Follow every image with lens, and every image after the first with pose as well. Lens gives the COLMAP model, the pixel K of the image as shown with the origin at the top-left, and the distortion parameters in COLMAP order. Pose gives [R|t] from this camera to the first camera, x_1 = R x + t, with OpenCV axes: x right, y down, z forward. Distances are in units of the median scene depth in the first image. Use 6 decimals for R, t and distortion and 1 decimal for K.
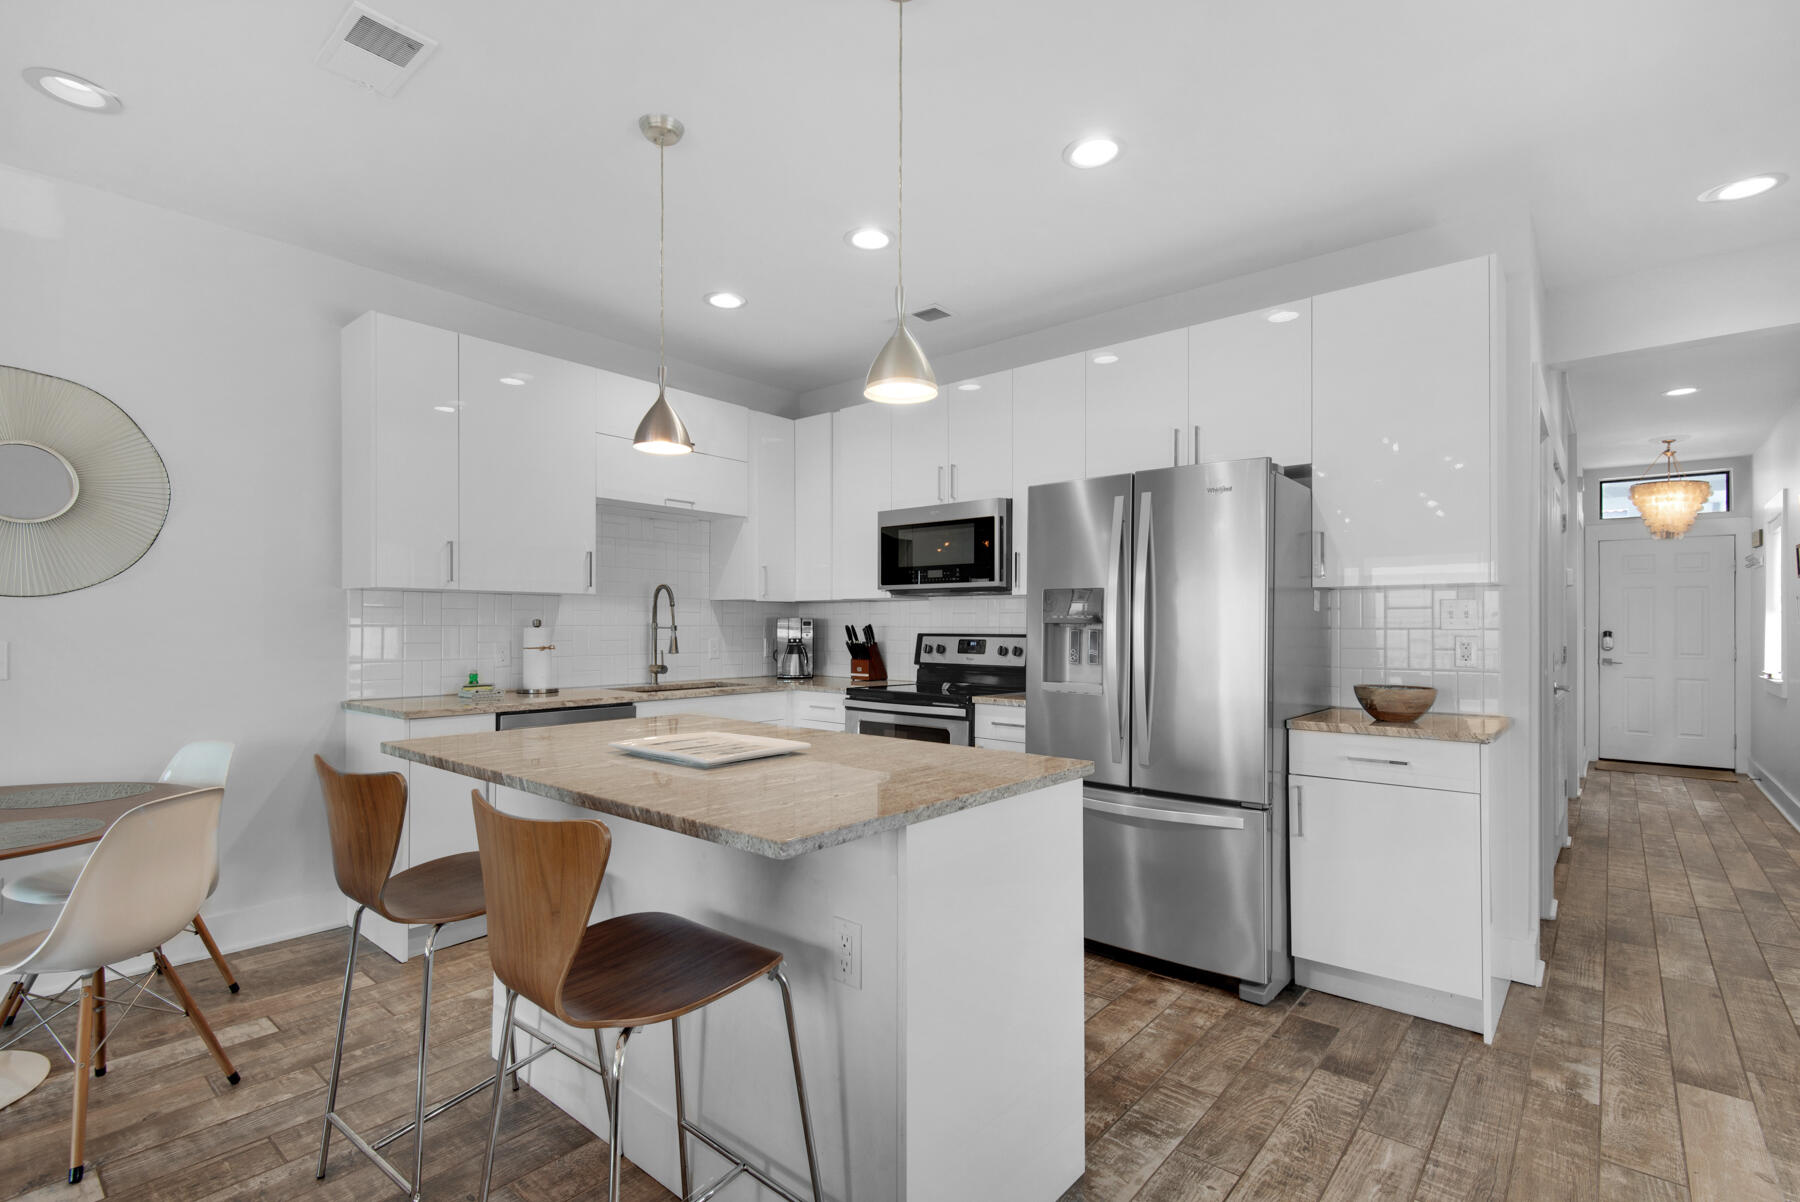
lens RADIAL K [[826.2, 0, 902.3], [0, 826.2, 618.1], [0, 0, 1]] dist [0.030994, -0.020332]
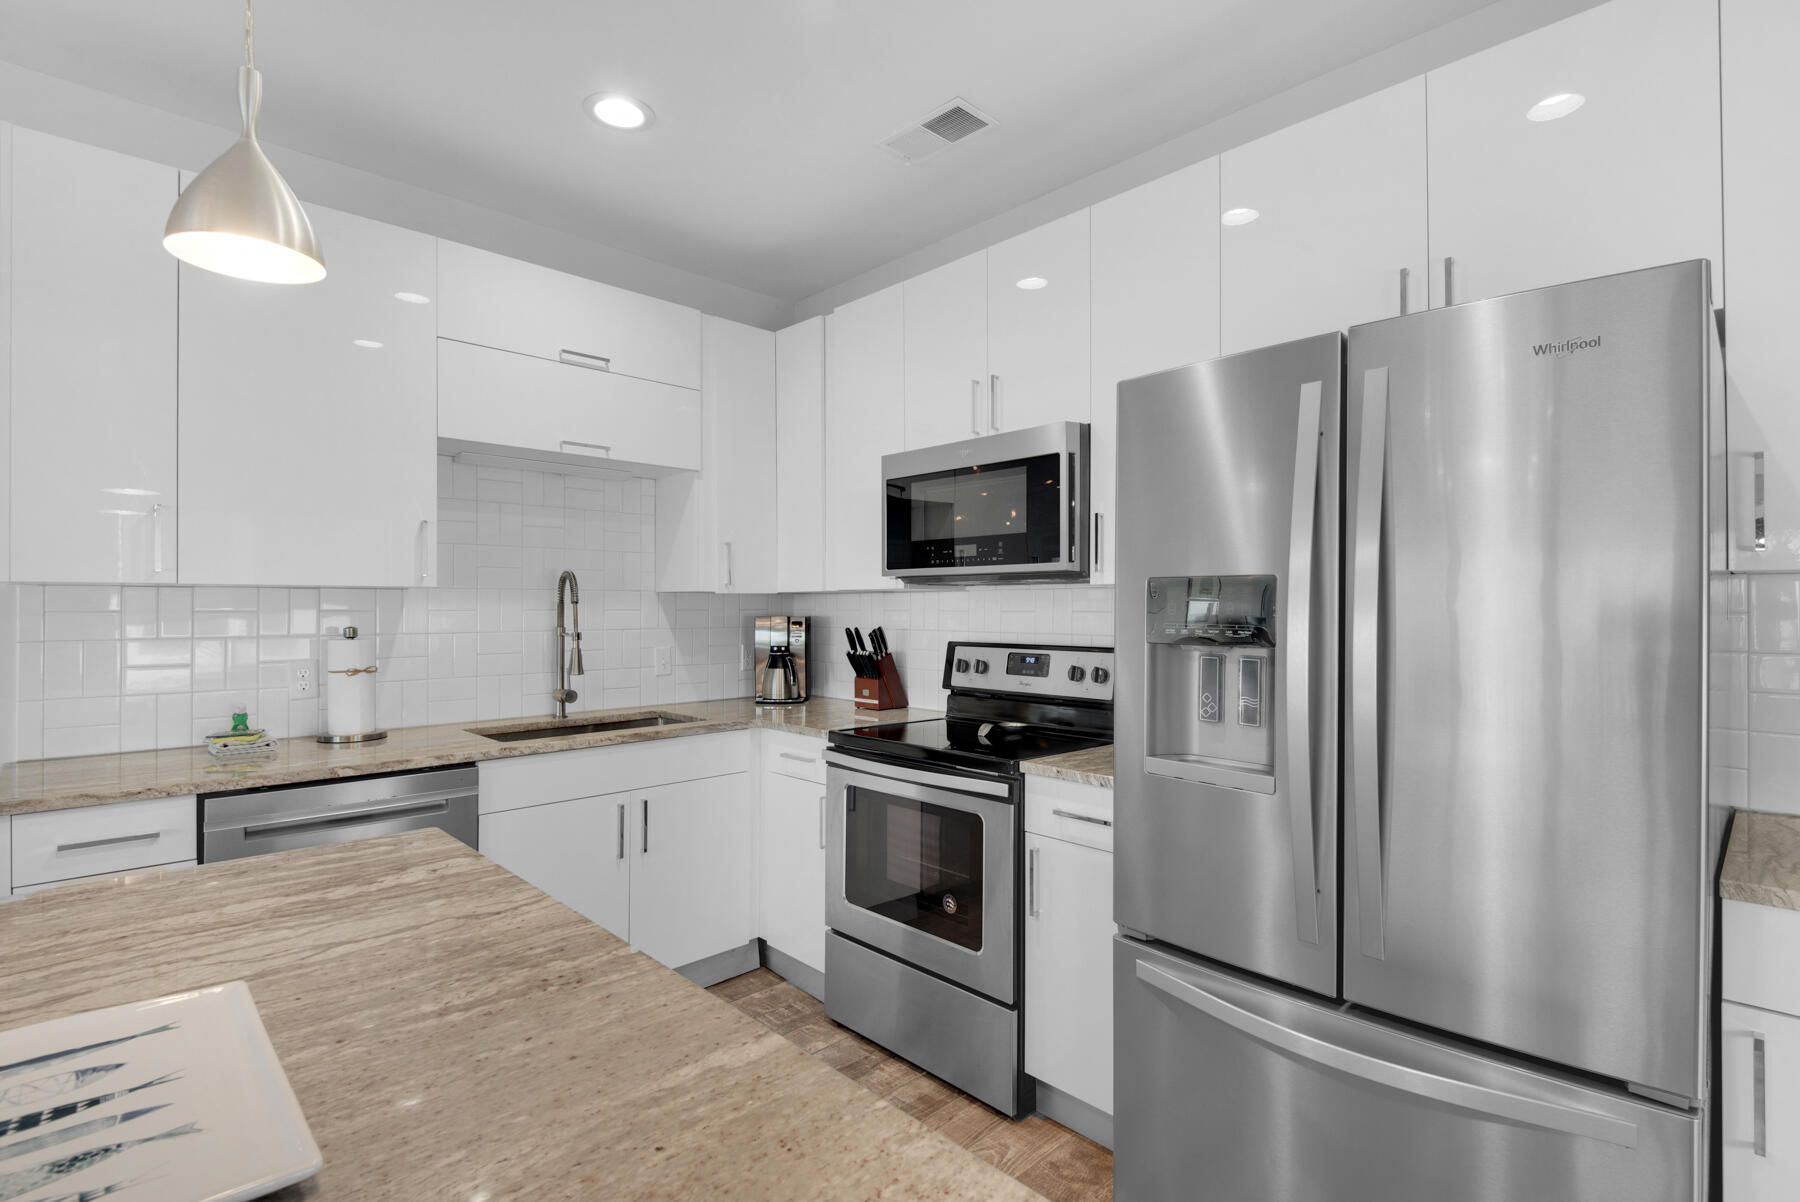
lens RADIAL K [[846.2, 0, 920.4], [0, 846.2, 613.4], [0, 0, 1]] dist [-0.011585, -0.000491]
pose [[0.997150, -0.003480, -0.075366, 0.052084], [0.004694, 0.999862, 0.015947, -0.016384], [0.075300, -0.016255, 0.997028, 0.352130]]
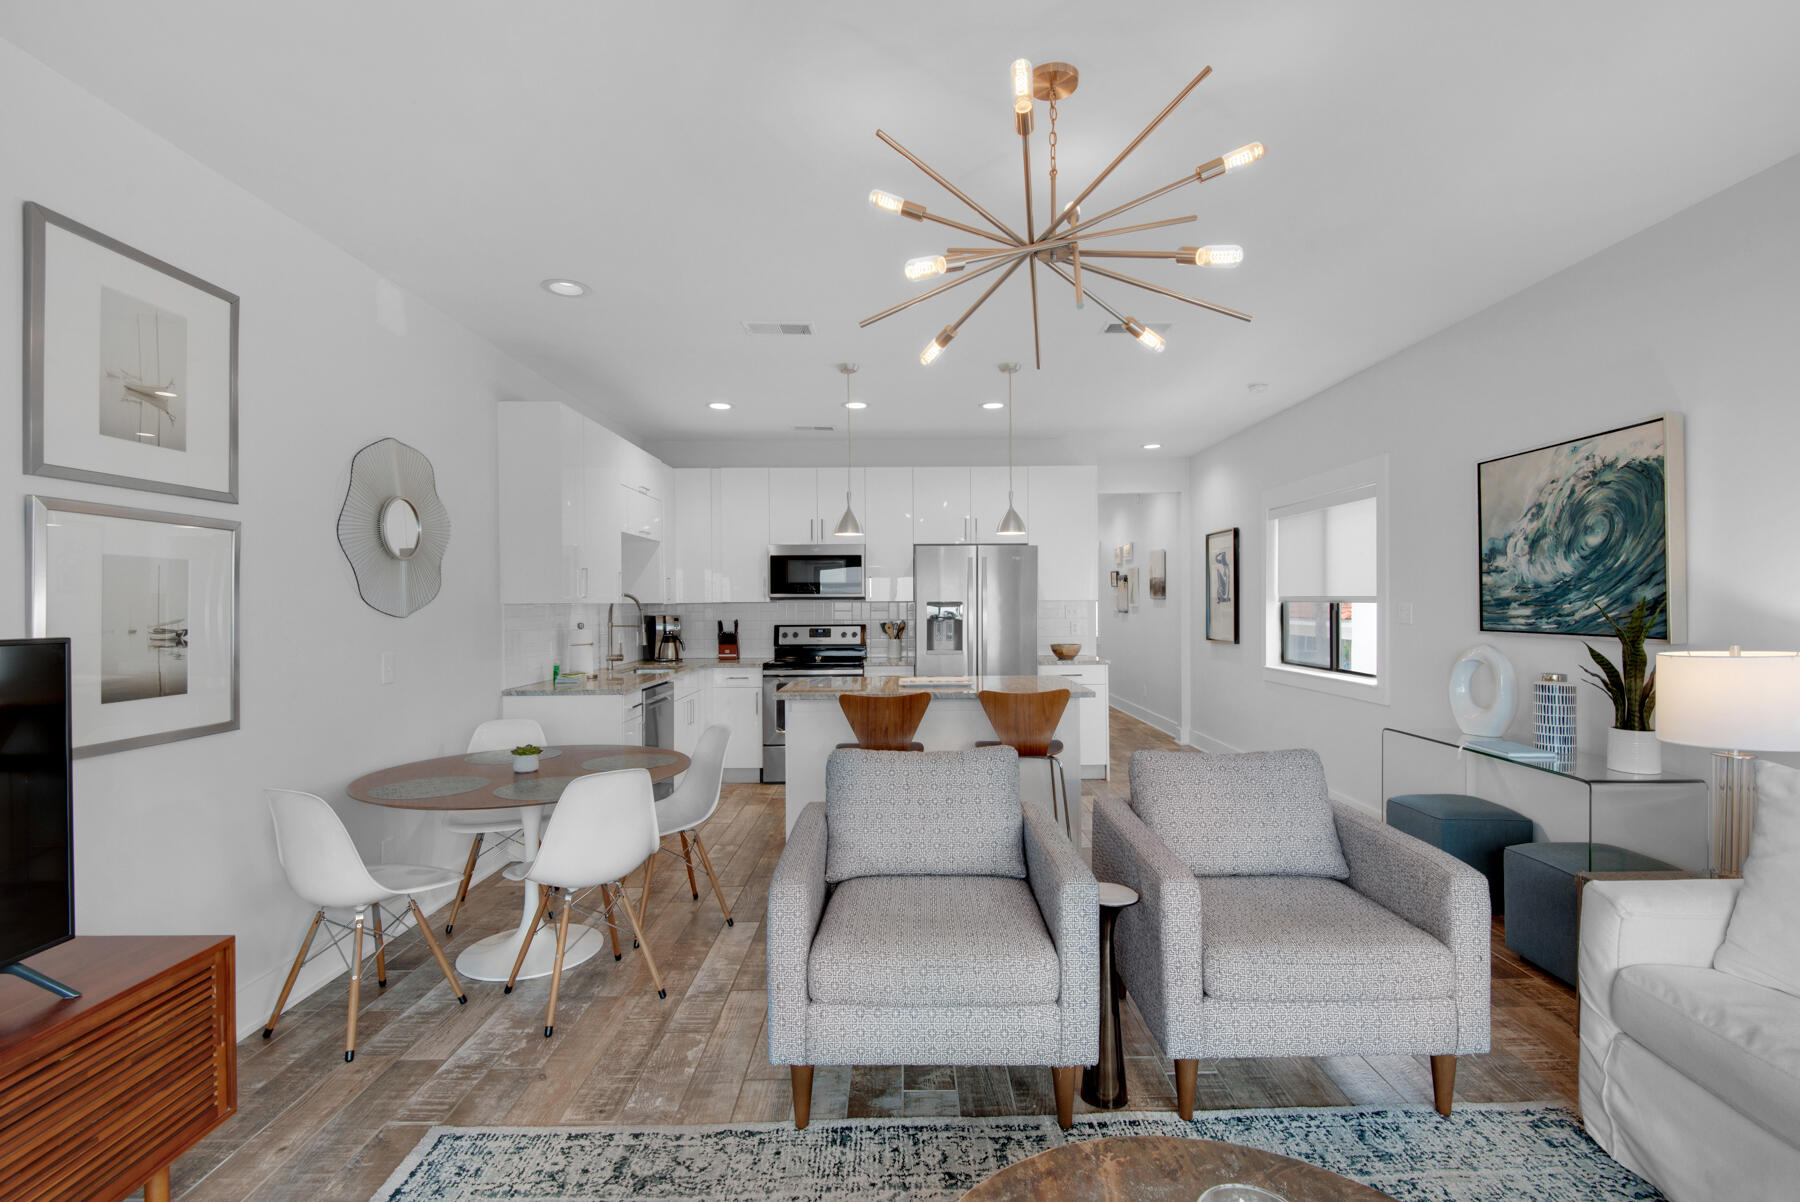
lens RADIAL K [[862.7, 0, 909.6], [0, 862.7, 630.2], [0, 0, 1]] dist [0.001744, -0.000646]
pose [[0.752932, -0.032249, 0.657308, -0.897790], [0.002412, 0.998927, 0.046247, -0.047747], [-0.658094, -0.033236, 0.752202, -0.364582]]
